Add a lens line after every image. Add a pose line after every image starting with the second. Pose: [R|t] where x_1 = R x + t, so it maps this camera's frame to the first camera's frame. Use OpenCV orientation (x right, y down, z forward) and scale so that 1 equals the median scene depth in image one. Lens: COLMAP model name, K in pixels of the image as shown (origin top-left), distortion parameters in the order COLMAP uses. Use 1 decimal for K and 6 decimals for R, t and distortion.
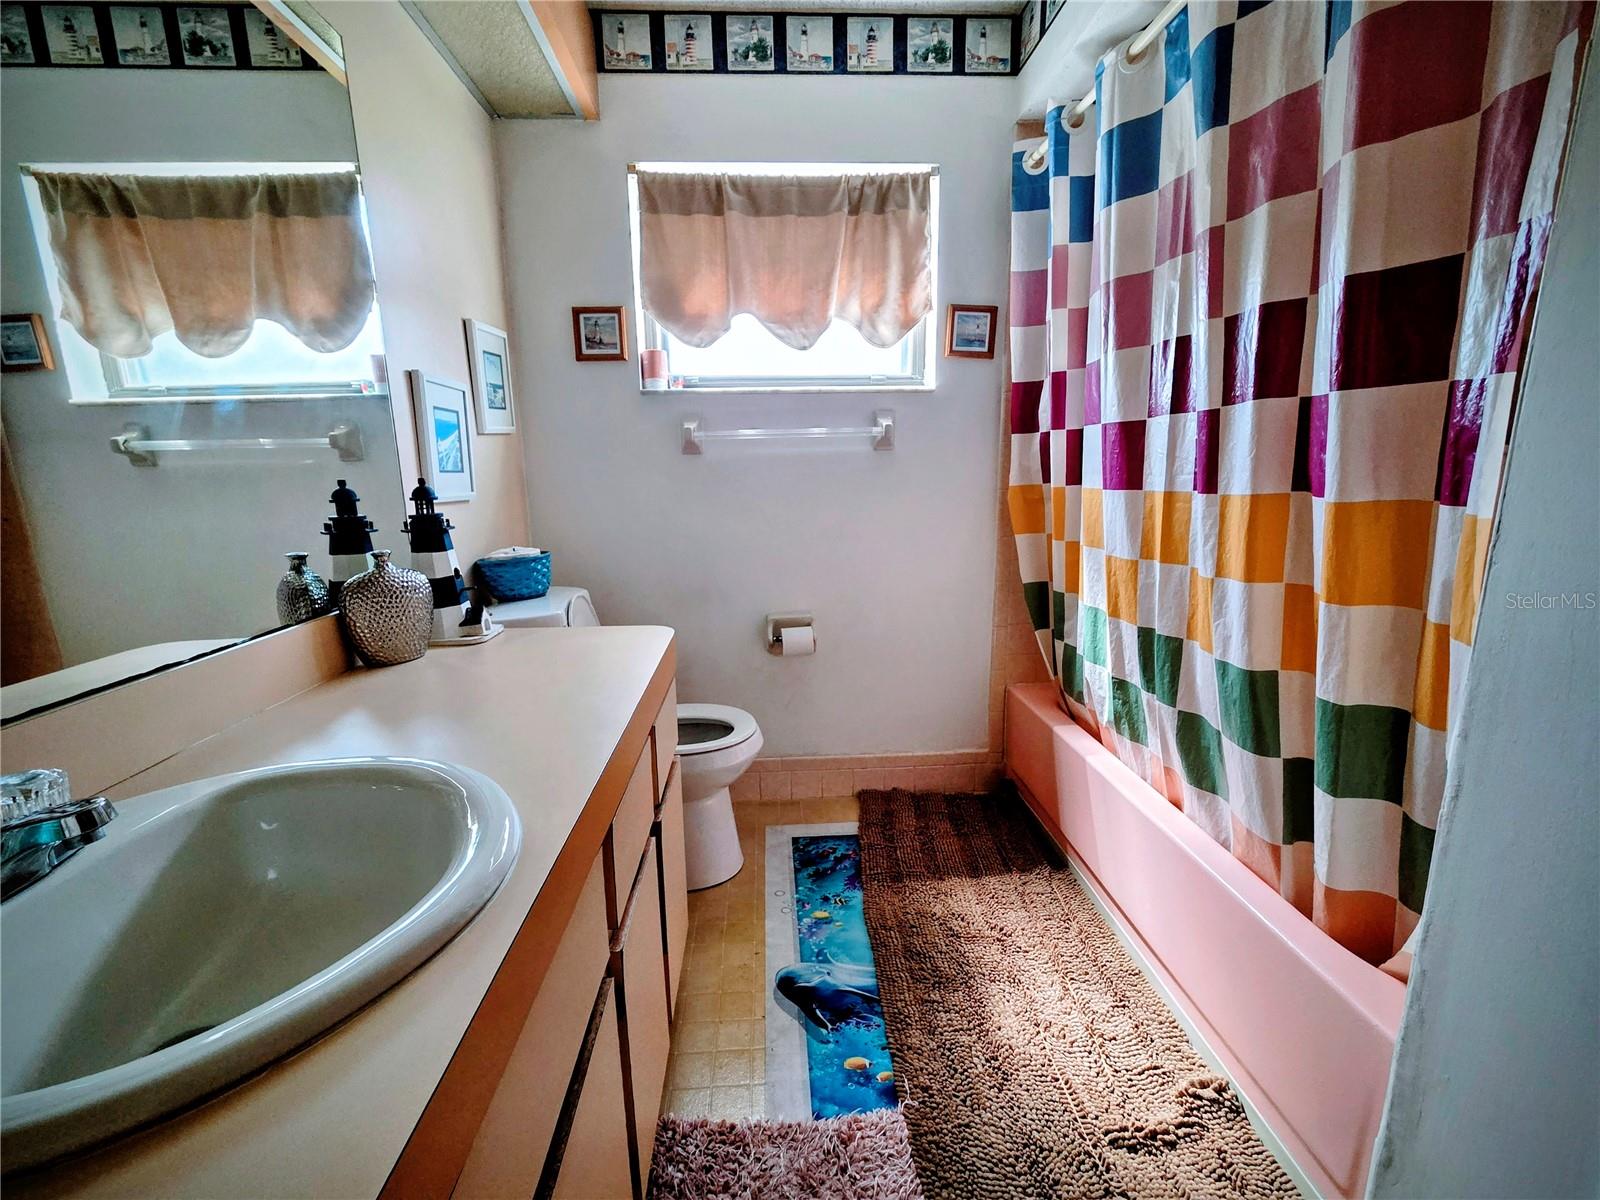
lens RADIAL K [[659.7, 0, 800.0], [0, 659.7, 600.0], [0, 0, 1]] dist [0.000703, 0.001020]
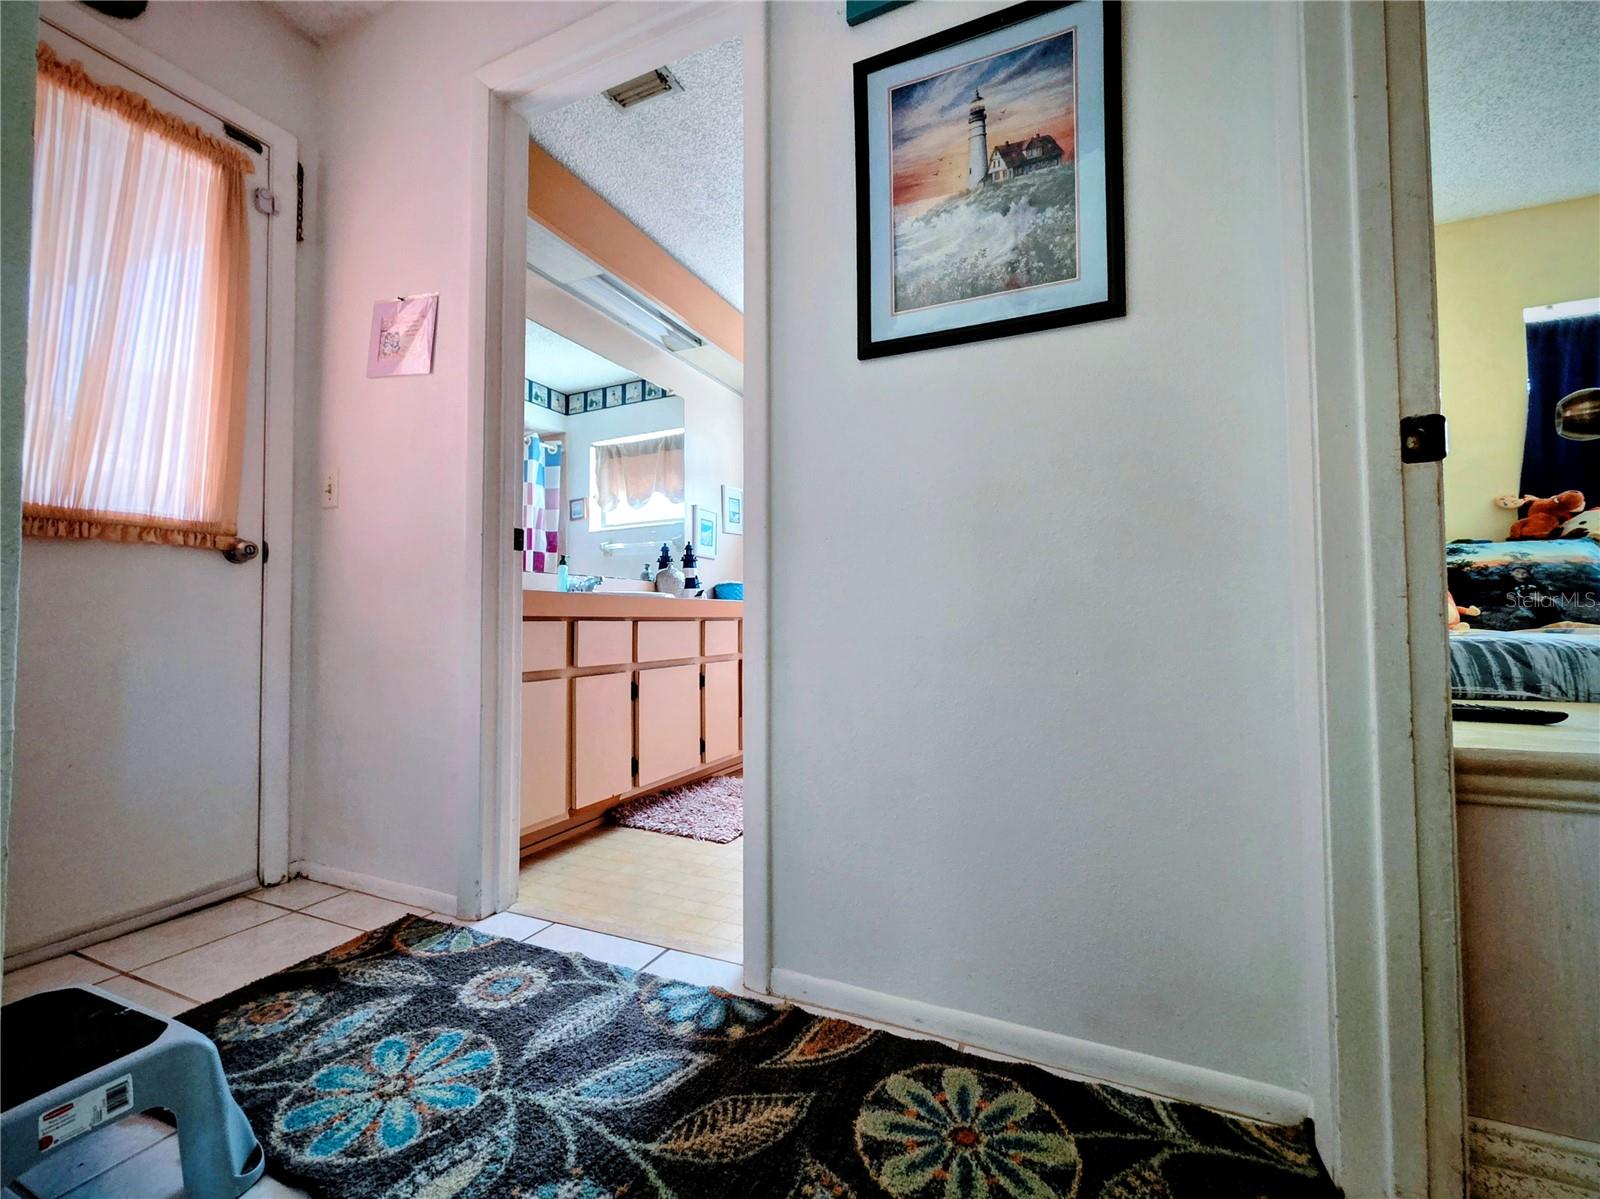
lens RADIAL K [[659.7, 0, 800.0], [0, 659.7, 599.5], [0, 0, 1]] dist [0.000703, 0.001020]
pose [[0.891898, -0.002161, -0.452231, 0.750226], [-0.097143, 0.975730, -0.196250, 0.380399], [0.441679, 0.218966, 0.870042, -0.782224]]
